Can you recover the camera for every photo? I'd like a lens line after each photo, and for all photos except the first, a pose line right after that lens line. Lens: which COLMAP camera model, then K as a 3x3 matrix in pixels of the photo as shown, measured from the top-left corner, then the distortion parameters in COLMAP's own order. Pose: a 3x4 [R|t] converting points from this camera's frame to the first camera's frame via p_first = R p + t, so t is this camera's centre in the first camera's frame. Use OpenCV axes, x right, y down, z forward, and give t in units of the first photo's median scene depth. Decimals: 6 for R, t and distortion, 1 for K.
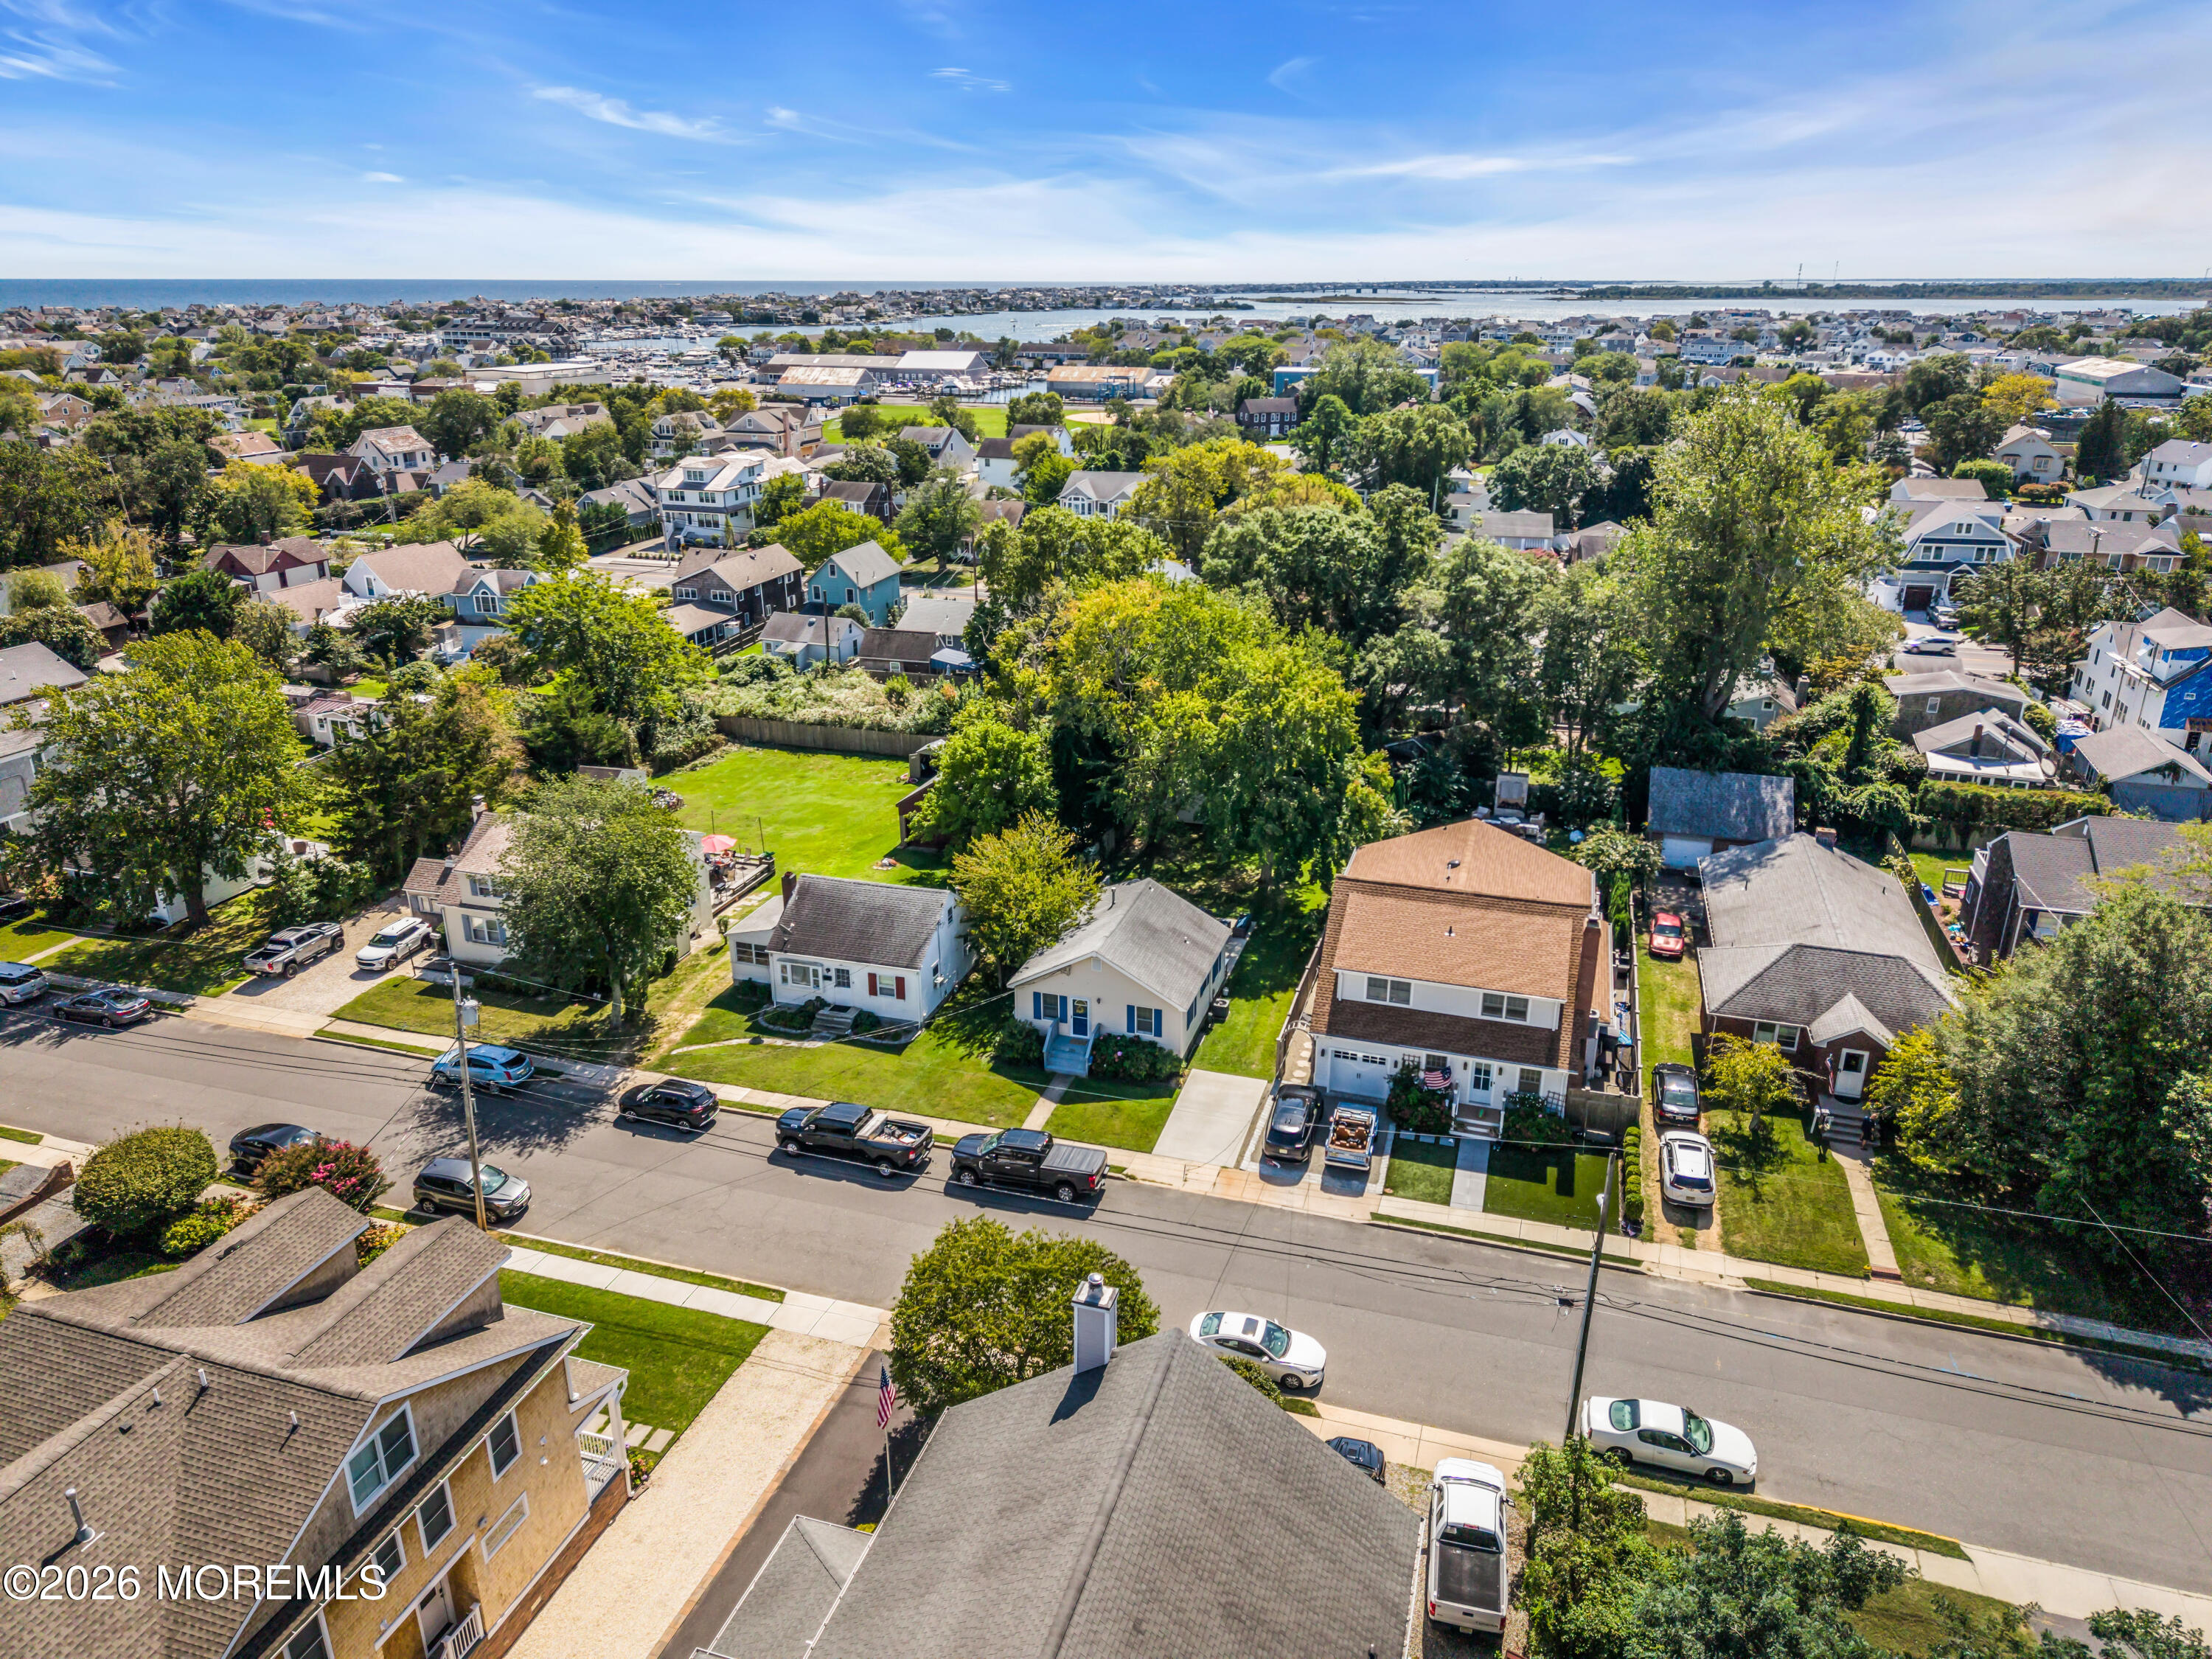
lens RADIAL K [[1479.2, 0, 1106.2], [0, 1479.2, 822.3], [0, 0, 1]] dist [0.028584, -0.025880]
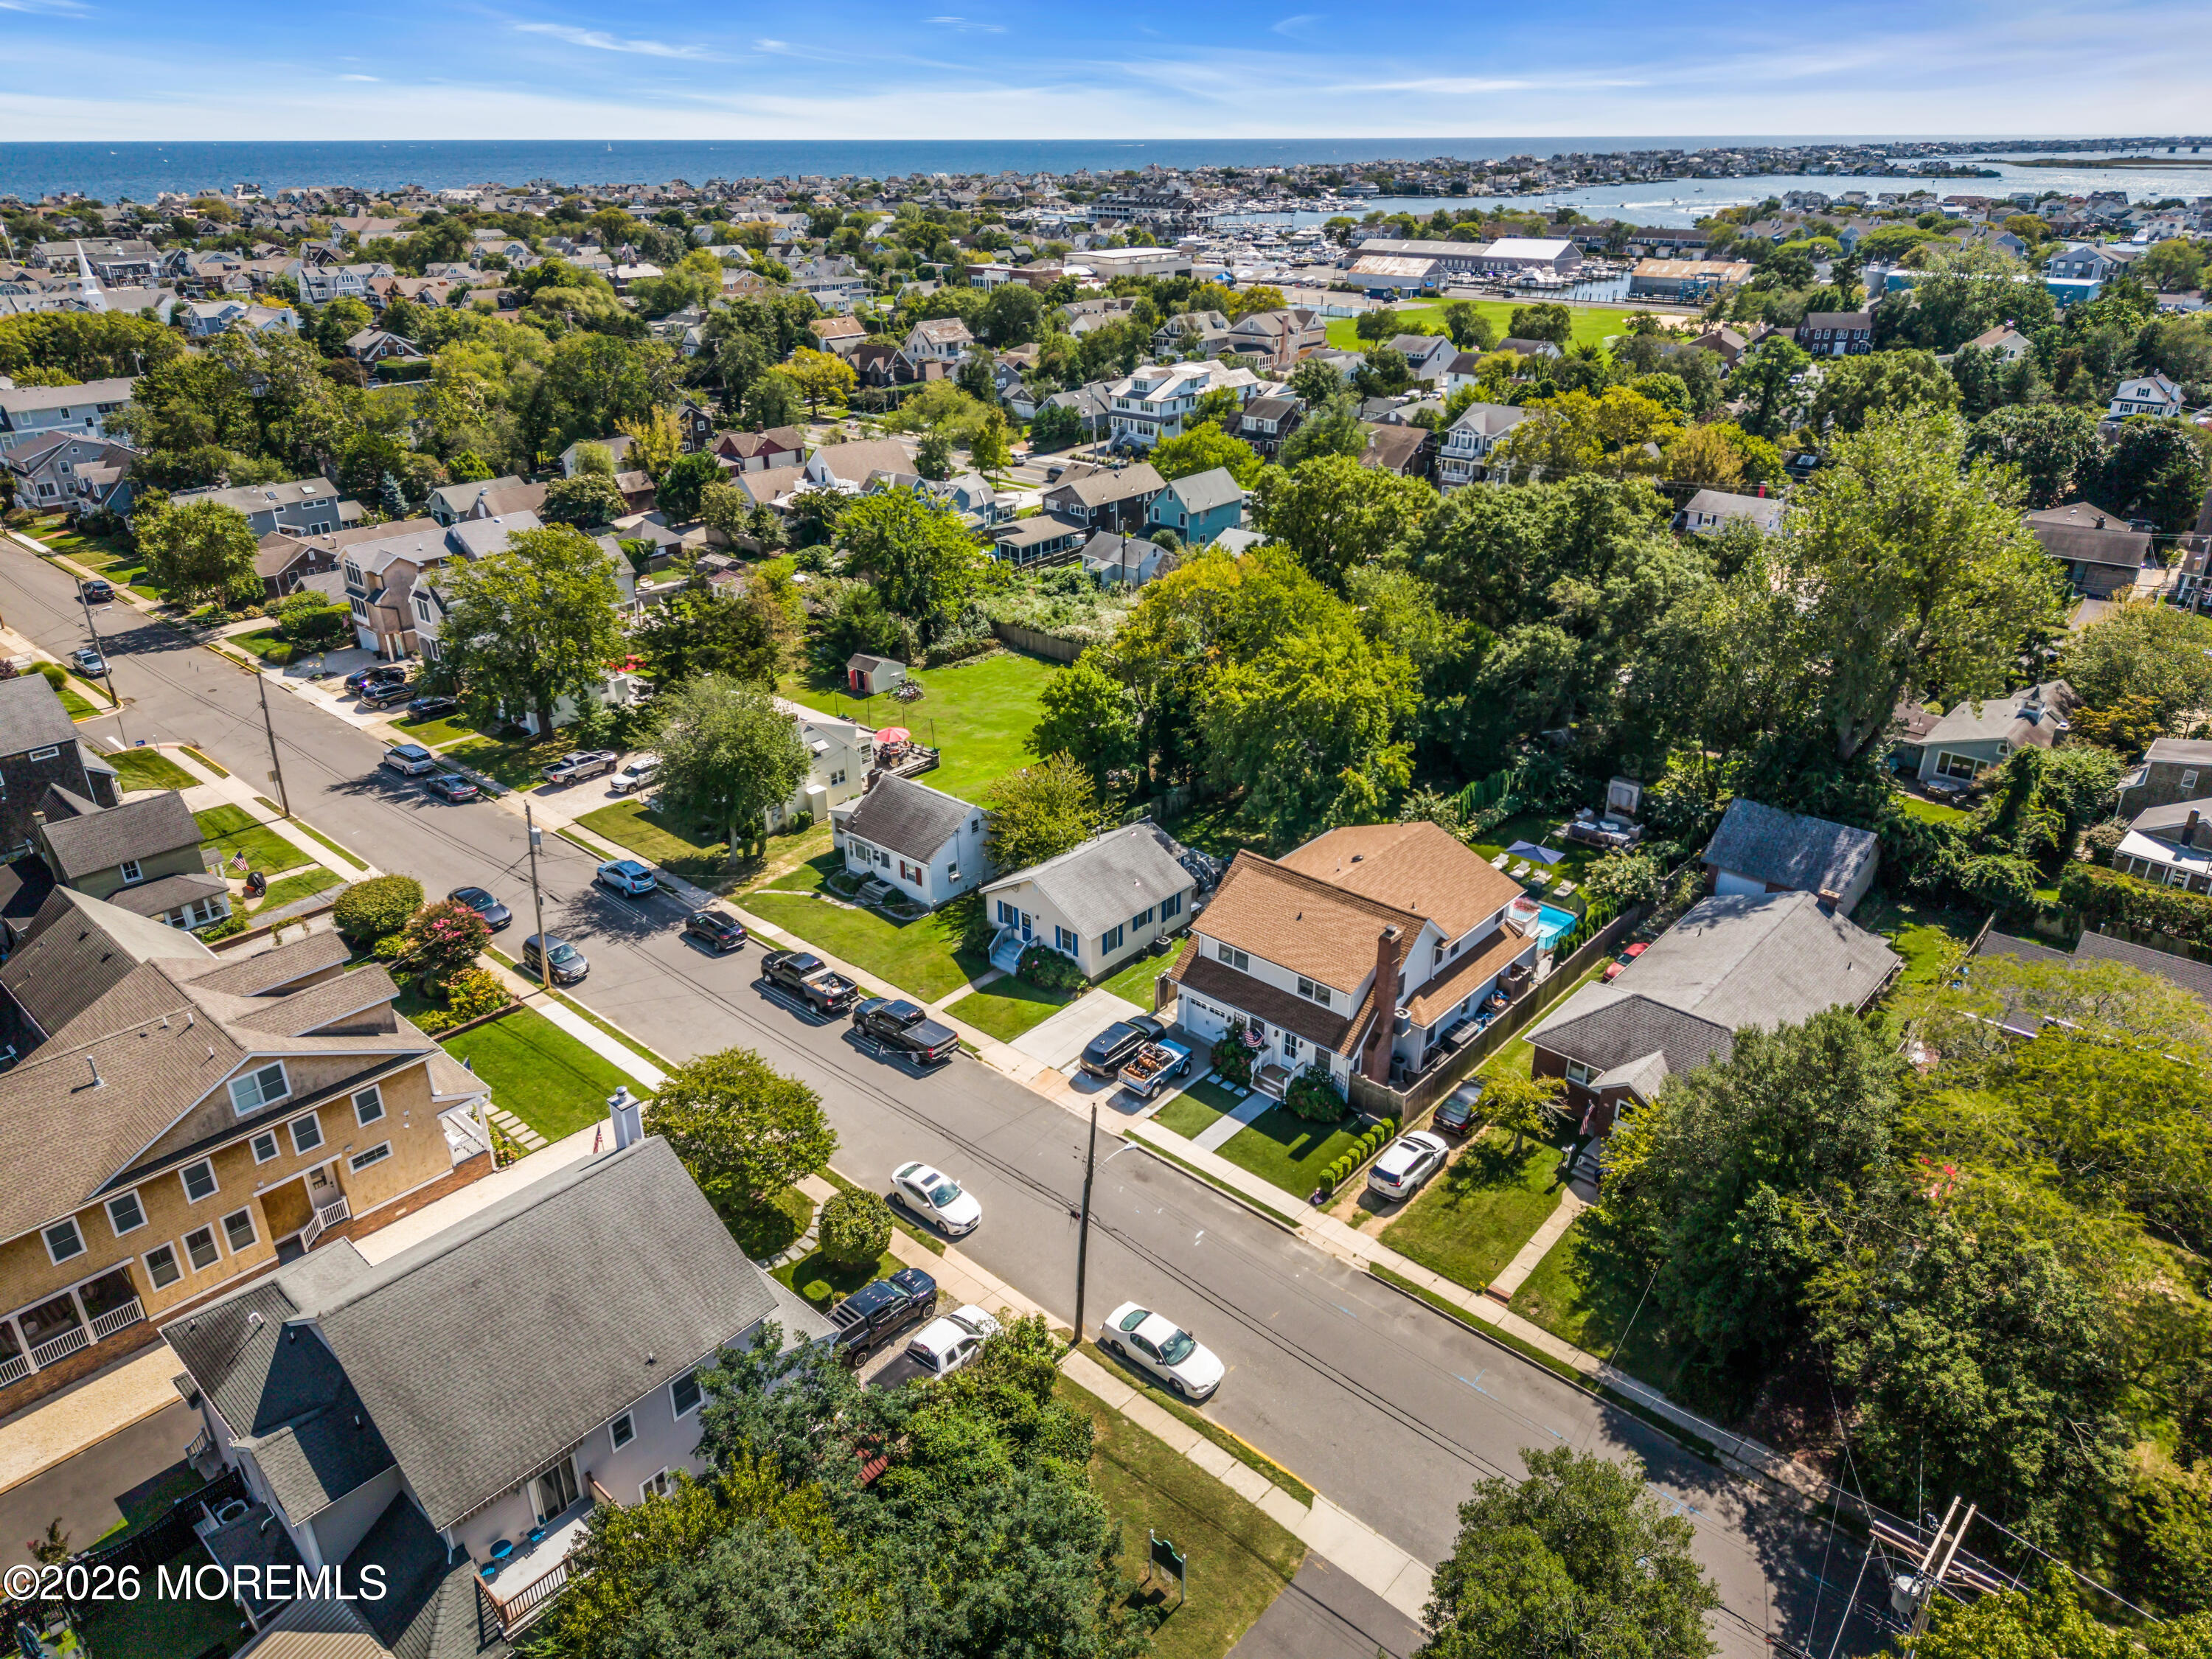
lens RADIAL K [[1473.1, 0, 1105.8], [0, 1473.1, 830.7], [0, 0, 1]] dist [0.041113, -0.038540]
pose [[0.909748, 0.173369, -0.377229, 0.421140], [-0.139636, 0.983475, 0.115236, -0.082156], [0.390974, -0.052161, 0.918923, -0.069857]]
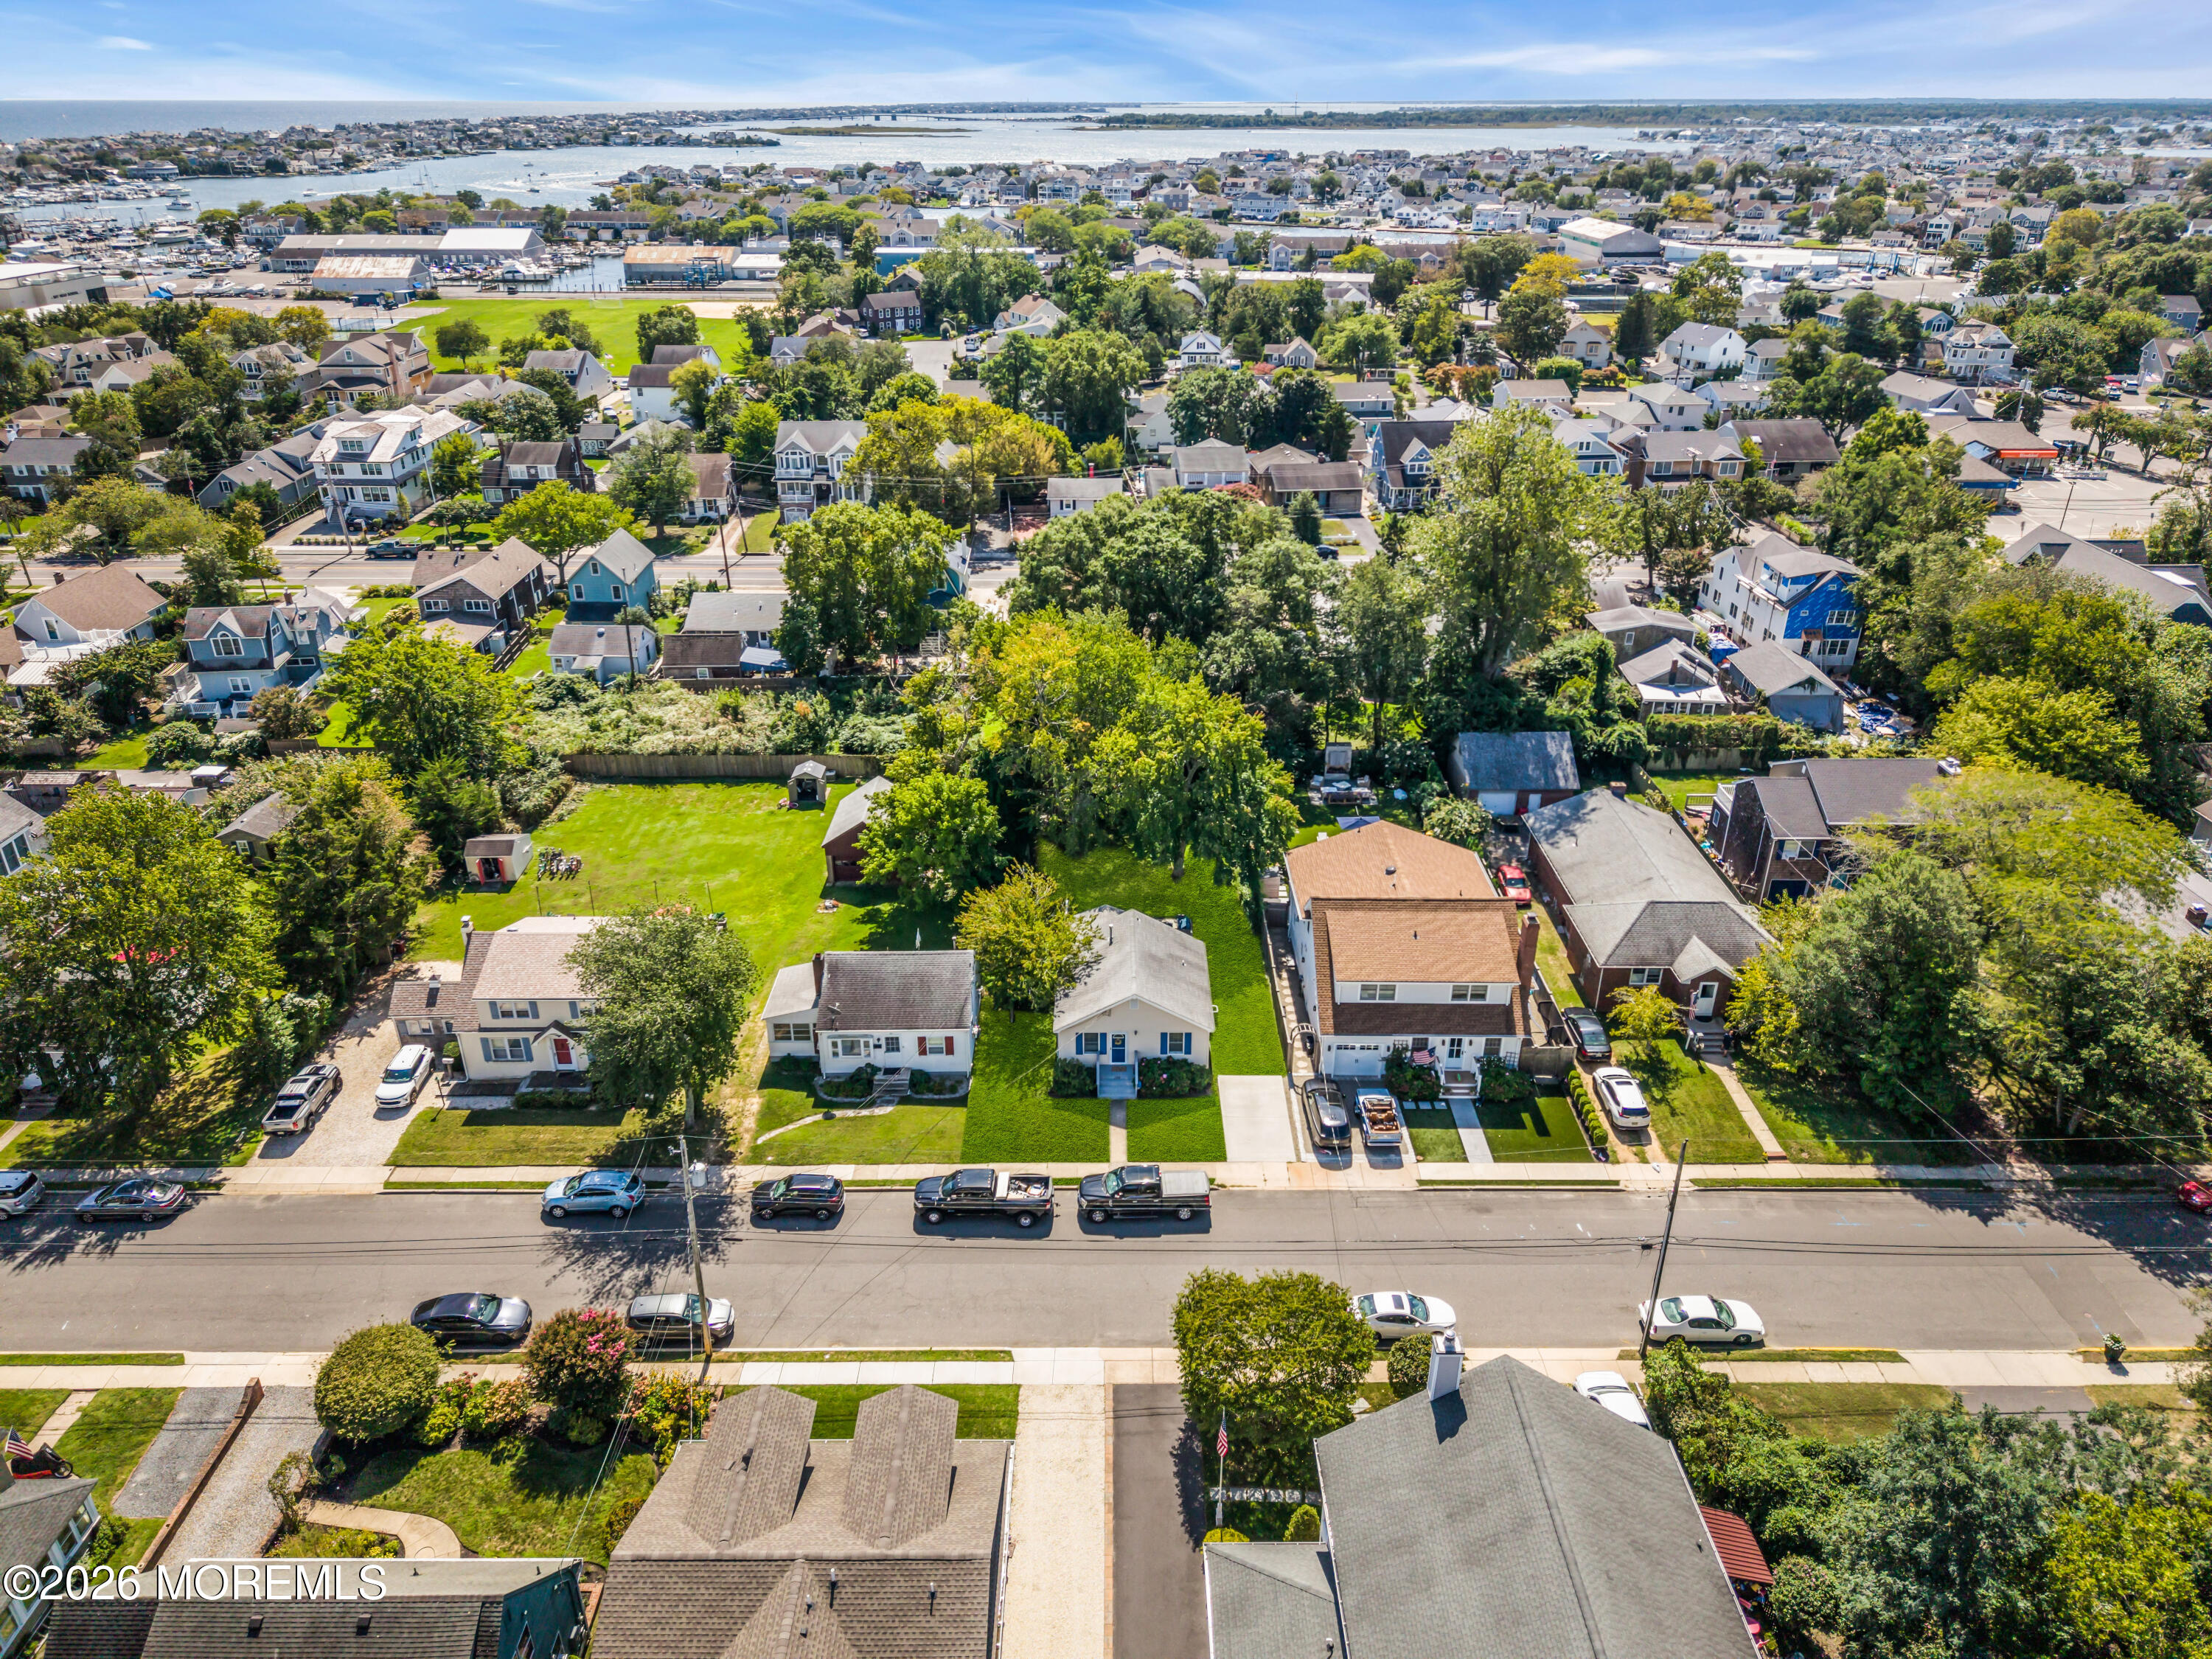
lens RADIAL K [[1479.2, 0, 1106.2], [0, 1479.2, 822.3], [0, 0, 1]] dist [0.028584, -0.025880]
pose [[0.954307, -0.131128, 0.268522, -0.275111], [0.102905, 0.987825, 0.116669, -0.157058], [-0.280551, -0.083706, 0.956182, -0.082189]]
